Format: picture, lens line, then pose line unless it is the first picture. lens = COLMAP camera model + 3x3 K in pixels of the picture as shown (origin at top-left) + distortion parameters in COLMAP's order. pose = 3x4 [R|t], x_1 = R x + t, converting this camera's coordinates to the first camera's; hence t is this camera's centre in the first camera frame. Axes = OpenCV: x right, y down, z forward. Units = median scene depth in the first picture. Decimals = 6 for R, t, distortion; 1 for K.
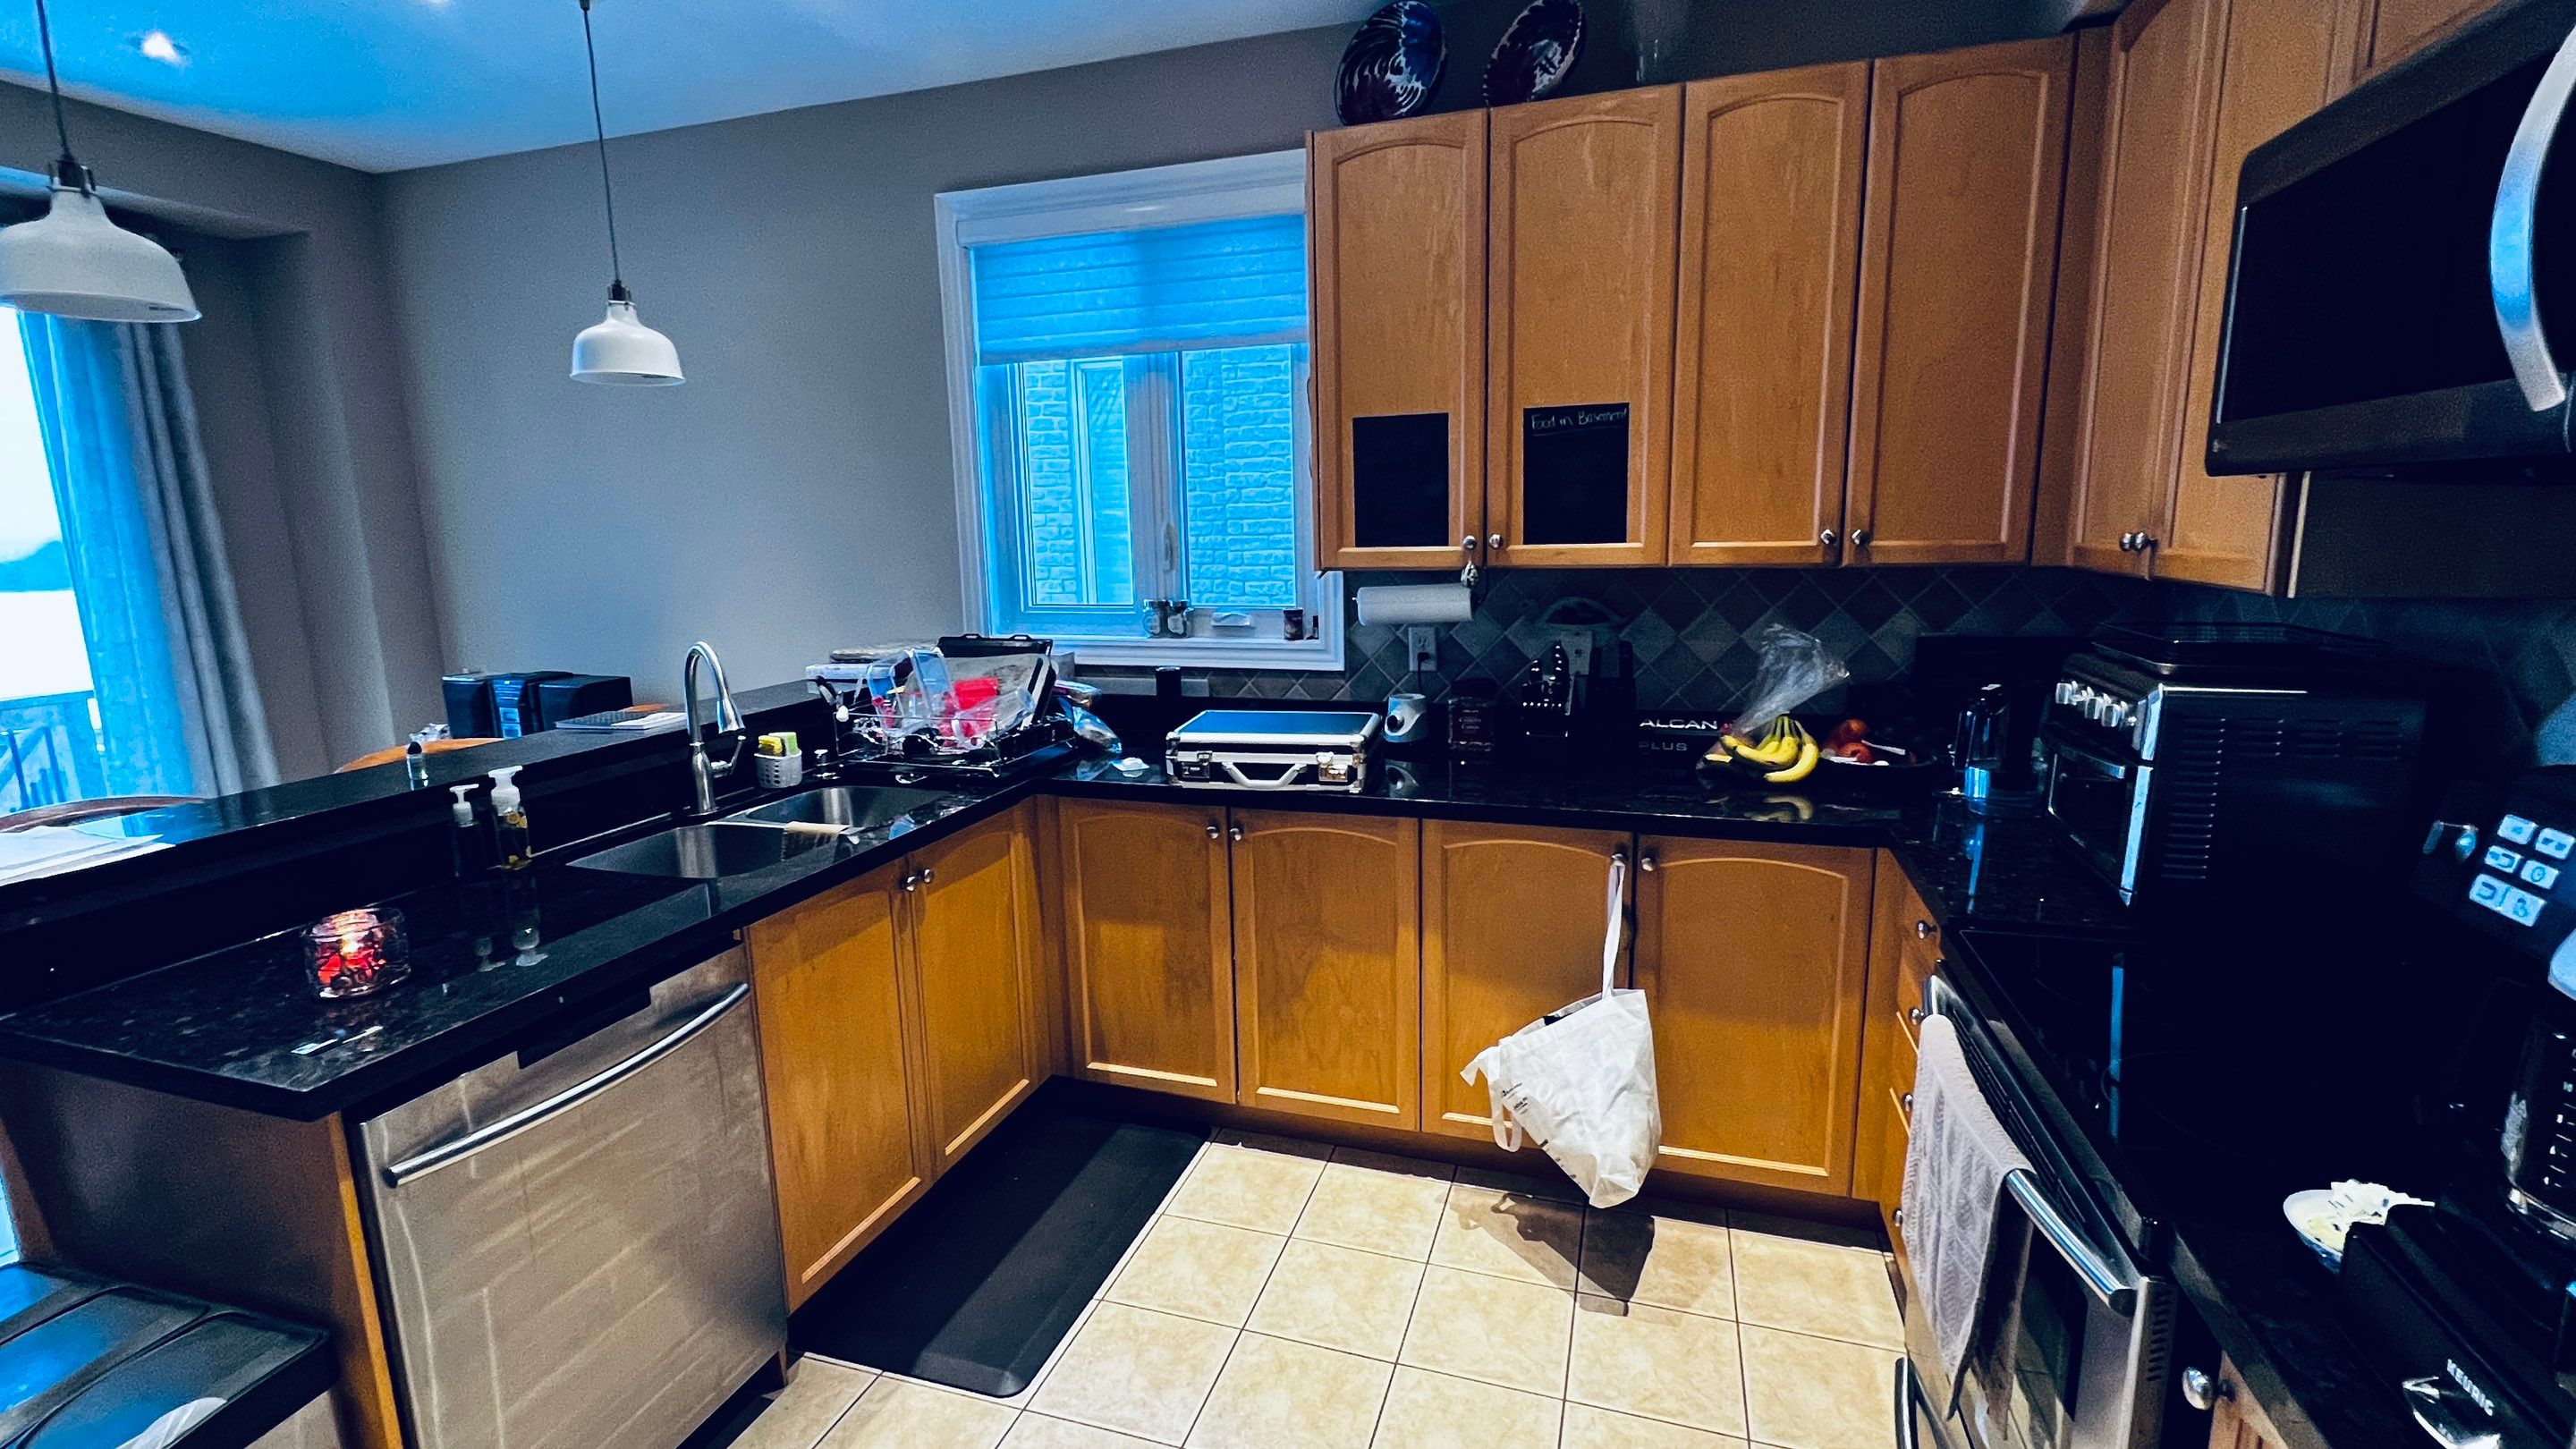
lens RADIAL K [[1145.6, 0, 1286.5], [0, 1145.6, 718.9], [0, 0, 1]] dist [0.002667, 0.000311]
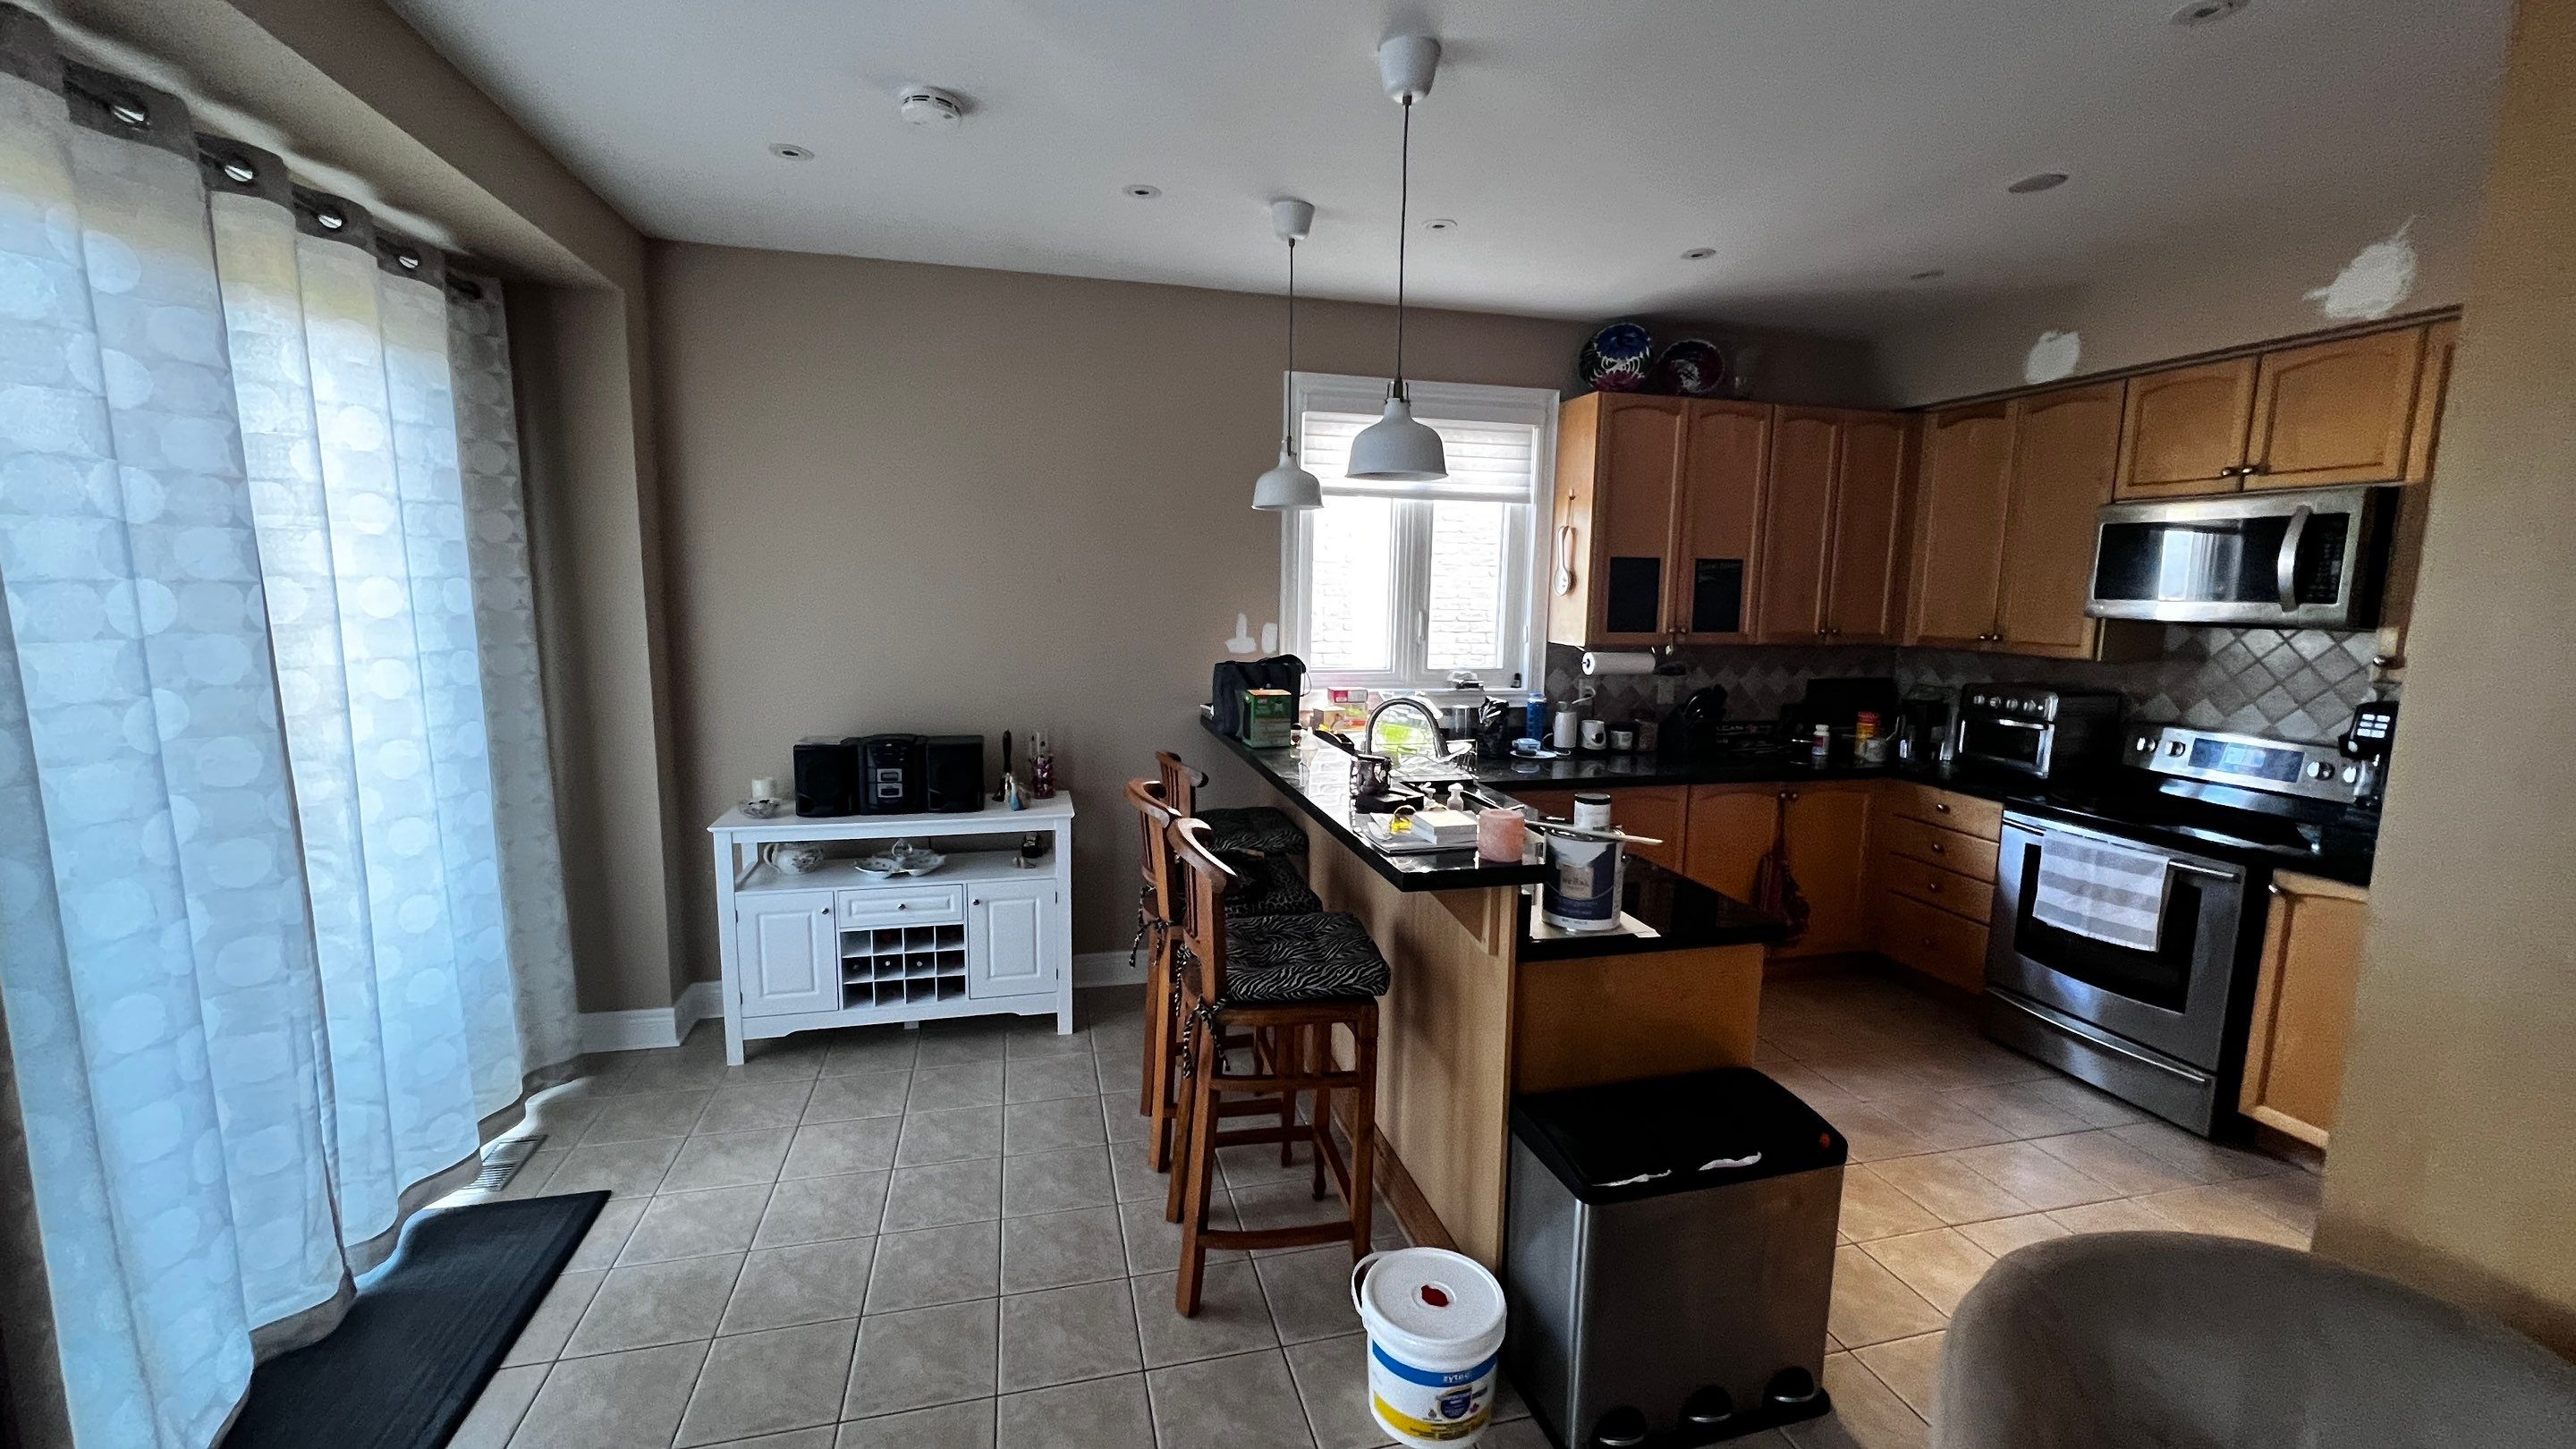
lens RADIAL K [[1038.3, 0, 1289.9], [0, 1038.3, 725.2], [0, 0, 1]] dist [-0.000403, -0.000095]
pose [[0.843256, -0.042020, 0.535867, -1.246221], [0.062174, 0.997873, -0.019590, -0.011559], [-0.533904, 0.049836, 0.844075, -0.043709]]
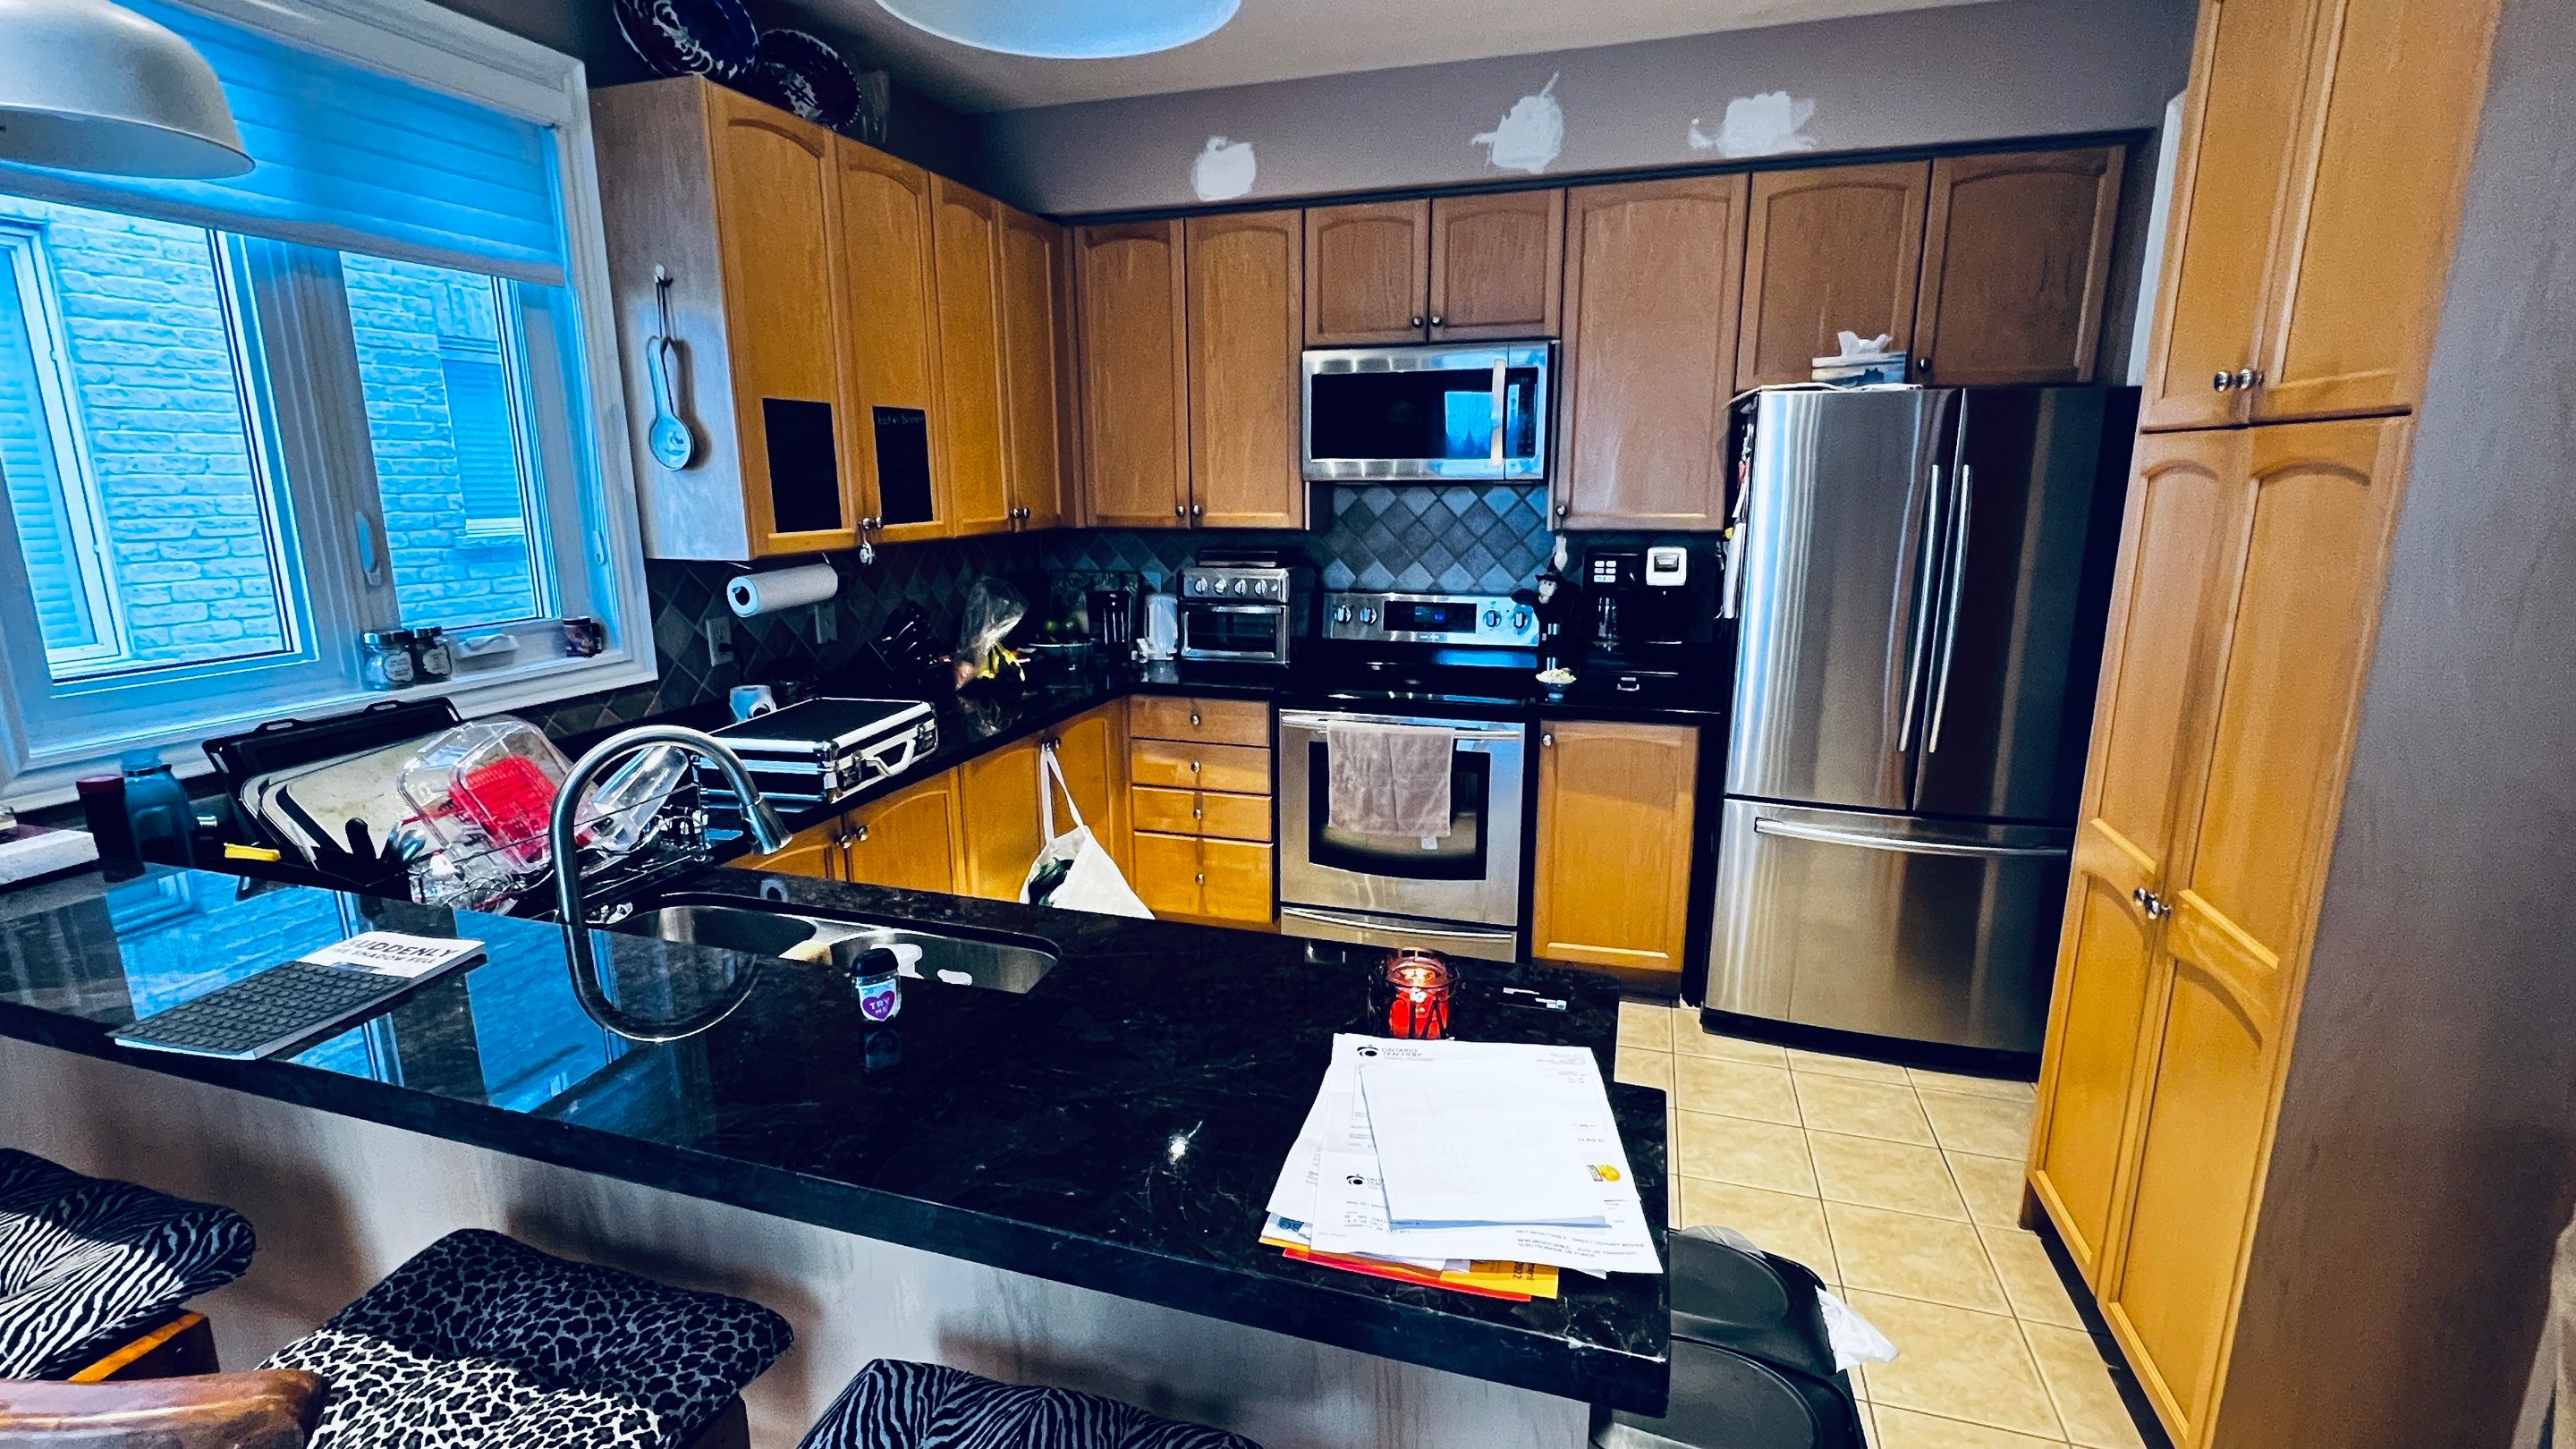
lens RADIAL K [[1145.6, 0, 1271.9], [0, 1145.6, 724.8], [0, 0, 1]] dist [0.002667, 0.000311]
pose [[-0.005664, -0.197051, 0.980377, -0.990018], [0.181766, 0.963858, 0.194781, -0.113896], [-0.983325, 0.179303, 0.030358, 0.627891]]
